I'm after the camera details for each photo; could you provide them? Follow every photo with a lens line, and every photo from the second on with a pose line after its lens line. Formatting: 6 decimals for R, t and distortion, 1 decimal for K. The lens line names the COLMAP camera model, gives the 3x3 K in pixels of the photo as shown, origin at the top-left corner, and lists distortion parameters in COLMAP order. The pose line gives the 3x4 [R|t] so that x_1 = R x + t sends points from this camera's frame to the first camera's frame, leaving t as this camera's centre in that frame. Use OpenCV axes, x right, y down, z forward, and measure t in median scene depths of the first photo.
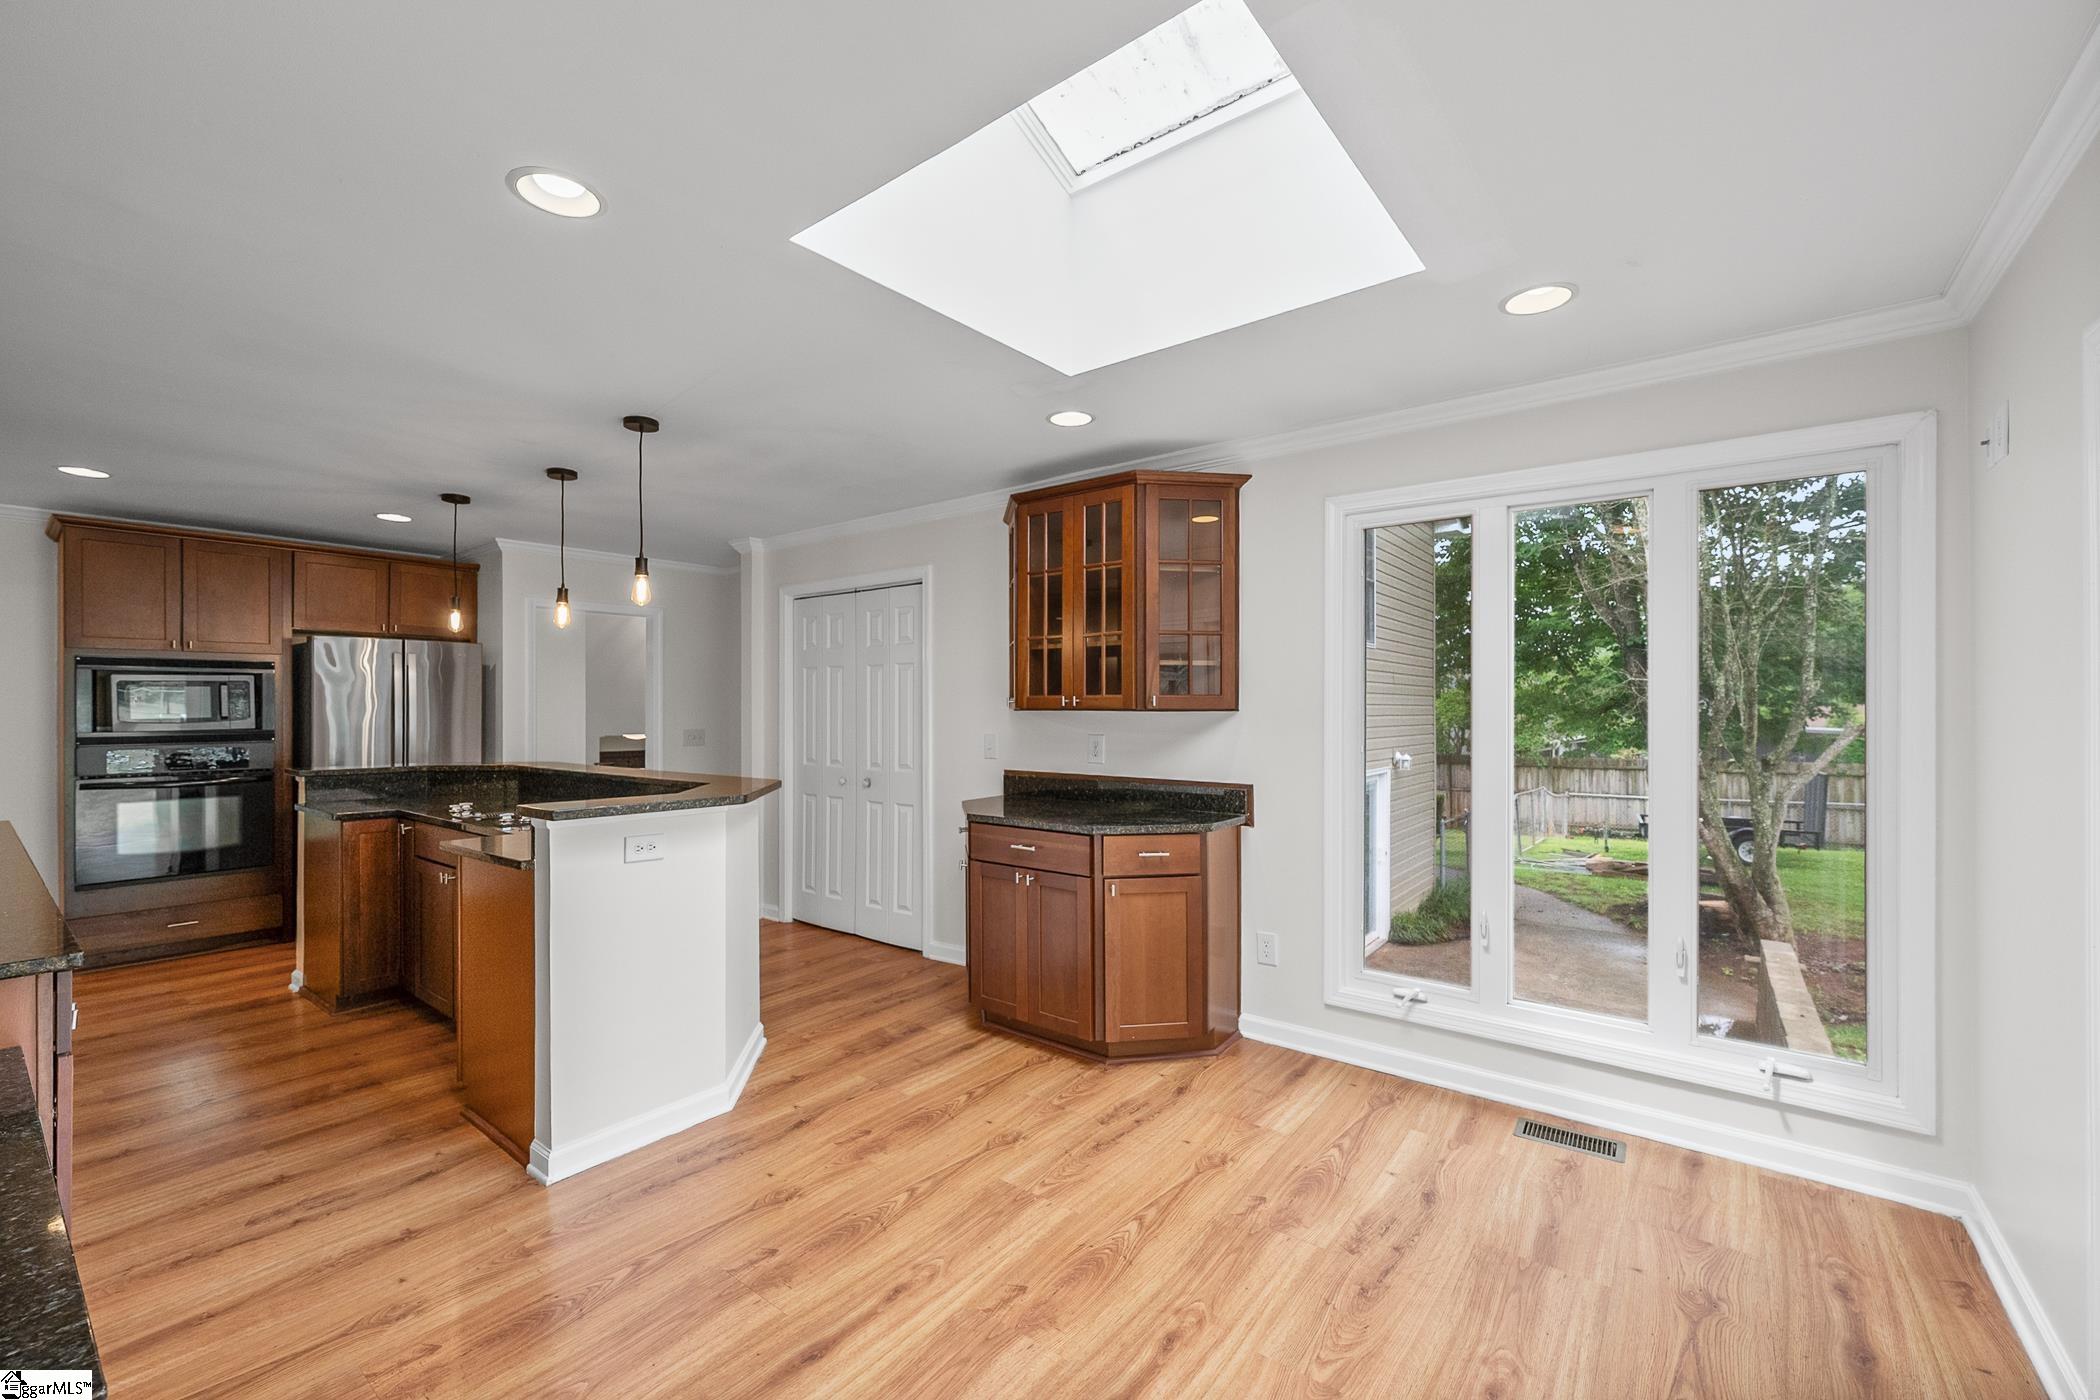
lens RADIAL K [[868.2, 0, 1037.9], [0, 868.2, 697.8], [0, 0, 1]] dist [-0.000583, -0.000062]
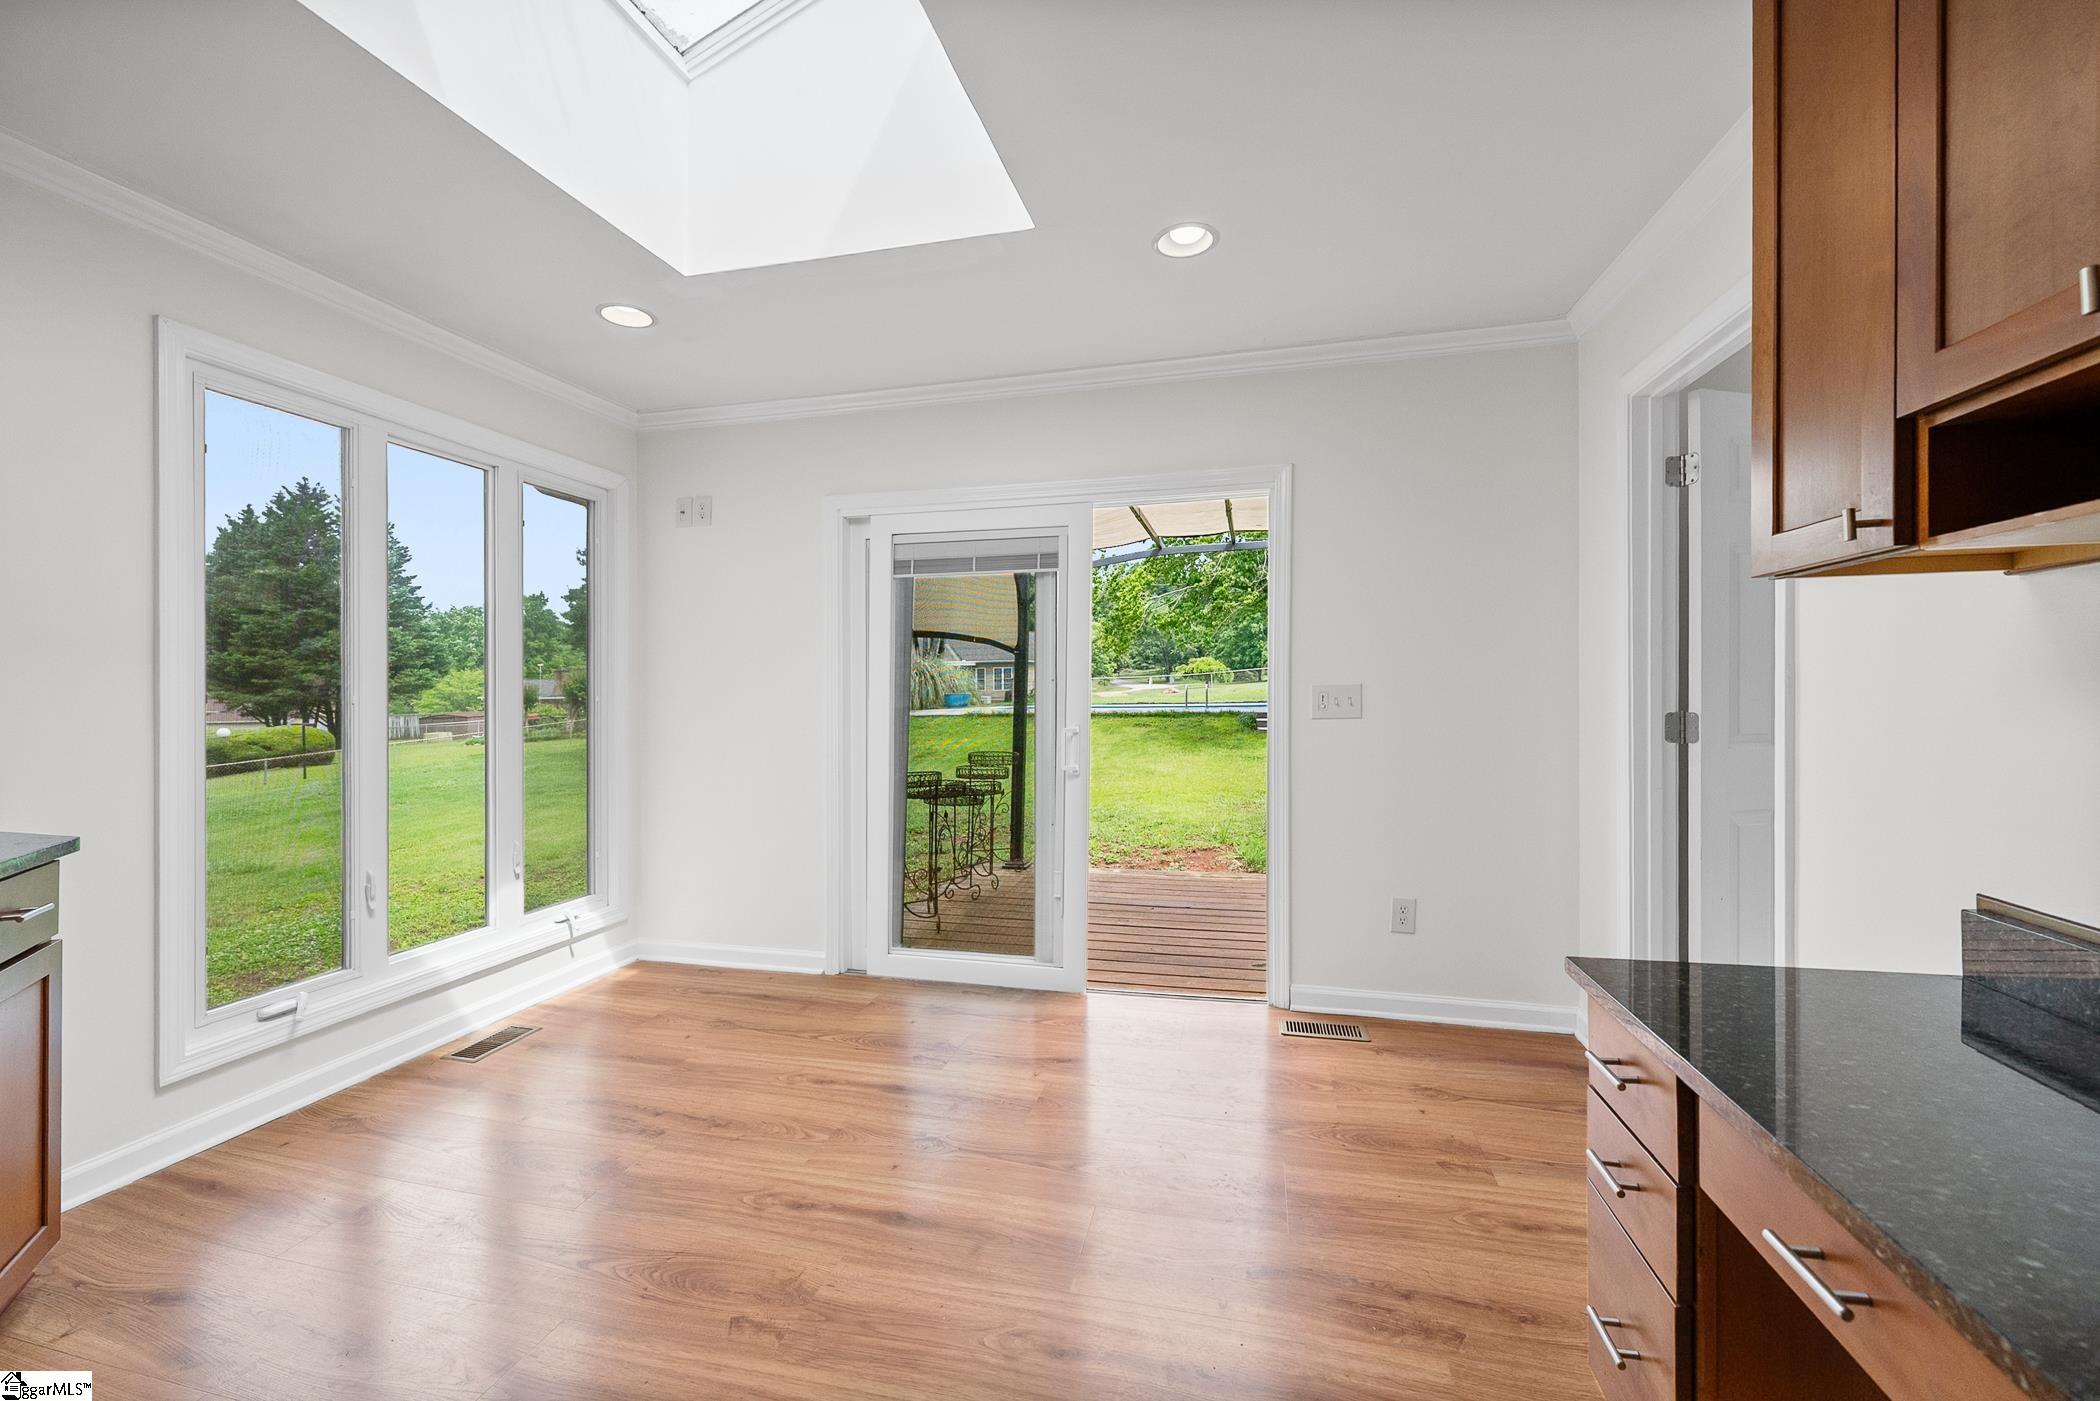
lens RADIAL K [[837.0, 0, 1050.0], [0, 837.0, 700.5], [0, 0, 1]] dist [-0.000649, 0.000083]
pose [[-0.428424, -0.003760, 0.903570, -0.530467], [-0.005391, 0.999984, 0.001605, 0.052836], [-0.903562, -0.004184, -0.428437, 0.658358]]
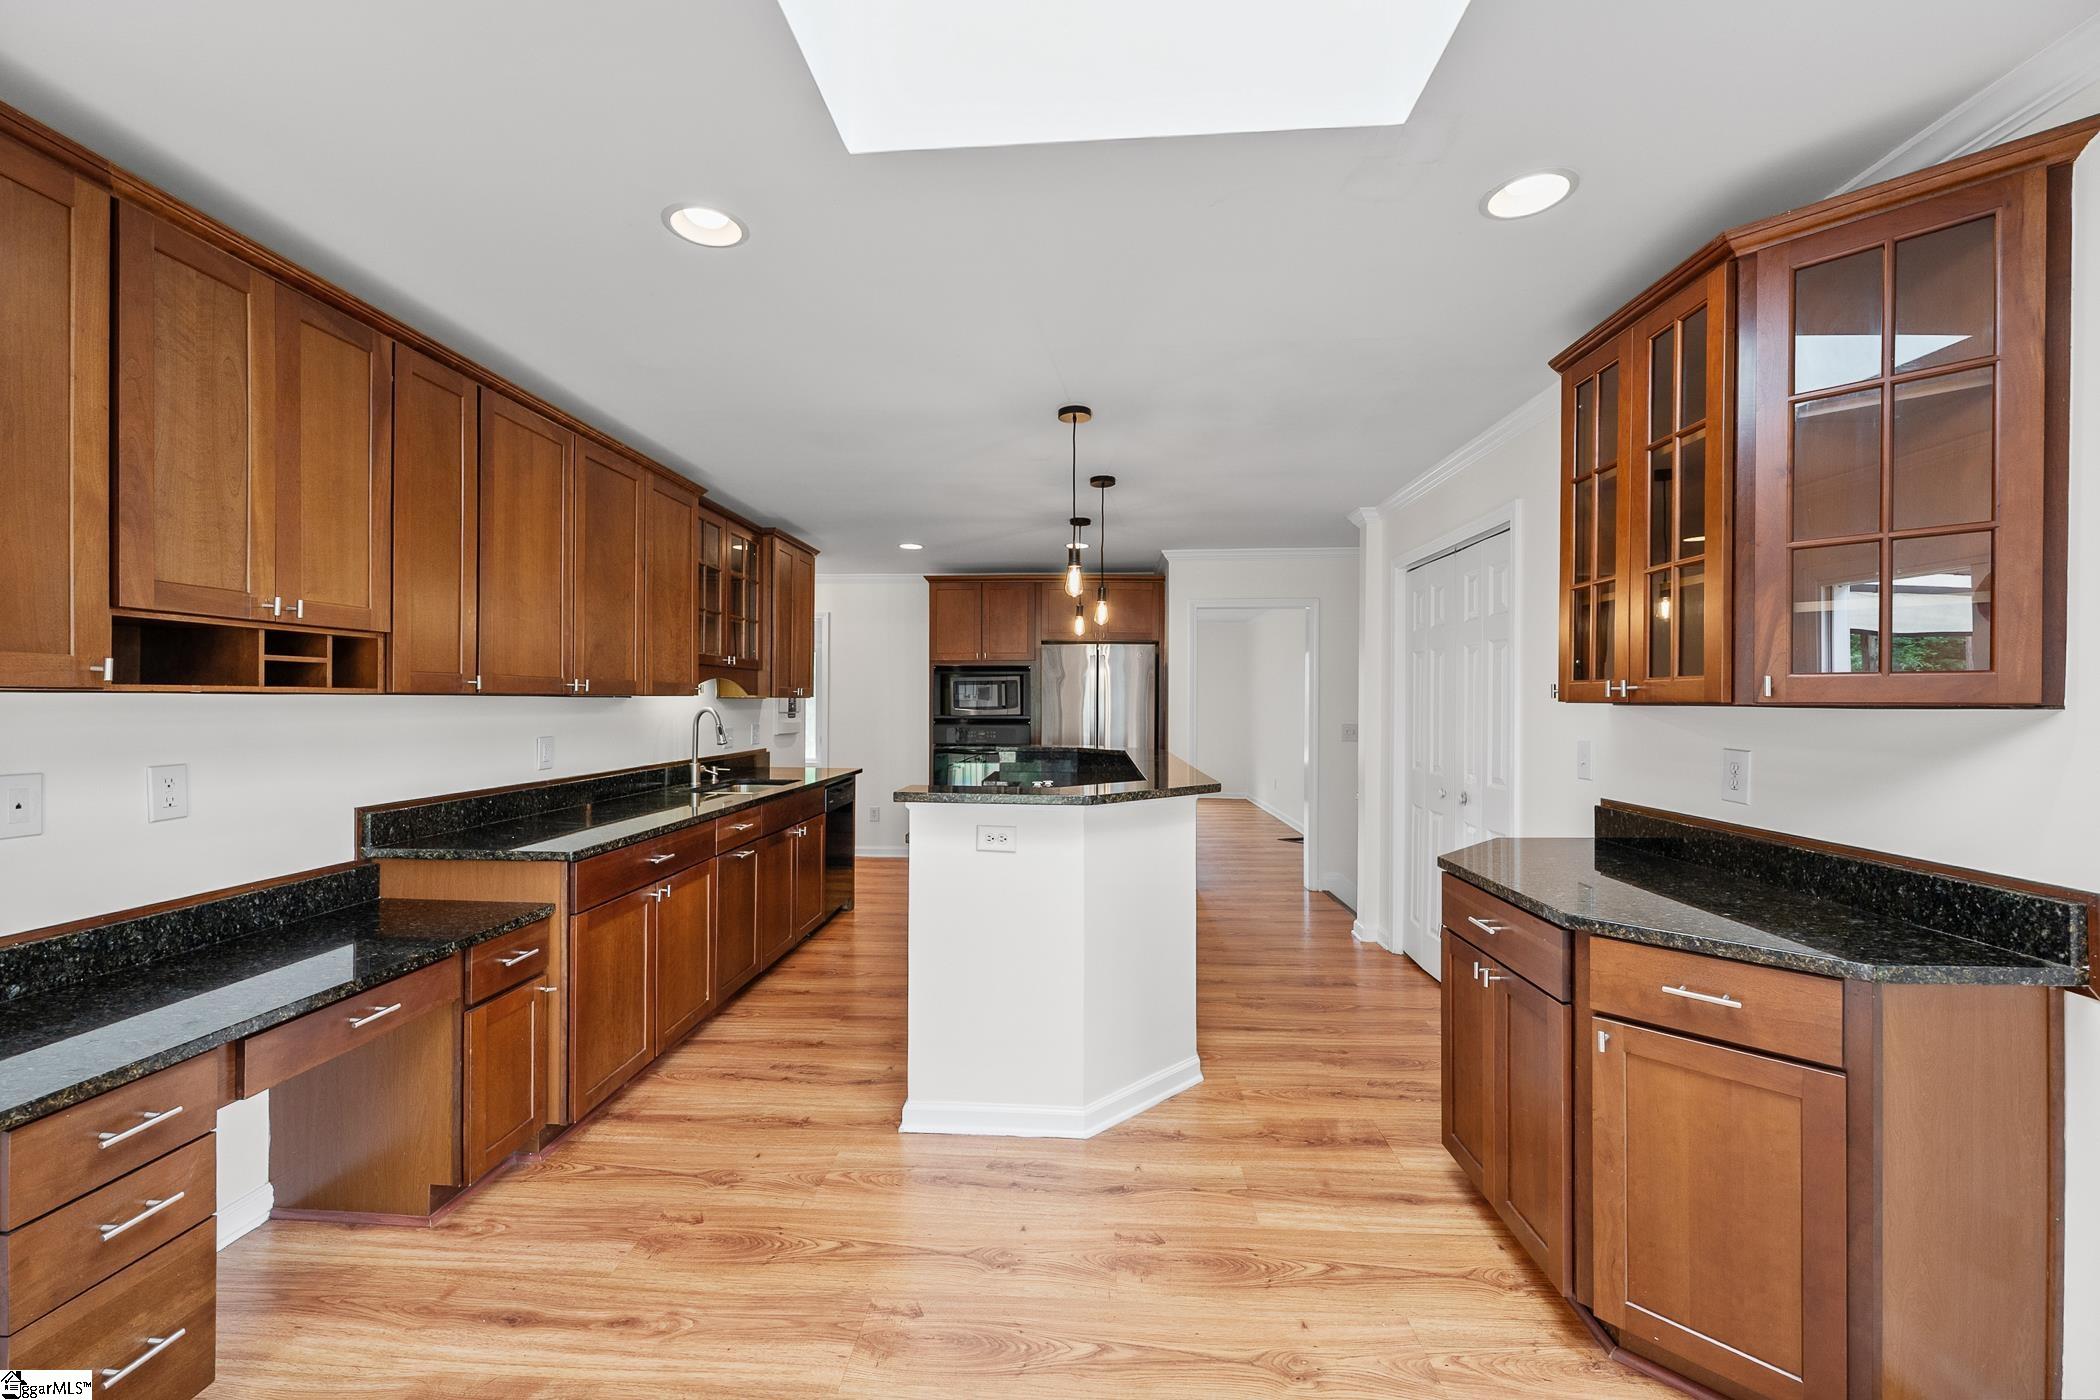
lens RADIAL K [[837.0, 0, 1050.0], [0, 837.0, 700.0], [0, 0, 1]] dist [-0.000649, 0.000083]
pose [[0.566868, 0.001907, -0.823806, 0.313894], [0.005089, 0.999970, 0.005816, 0.006910], [0.823793, -0.007489, 0.566842, 0.422956]]
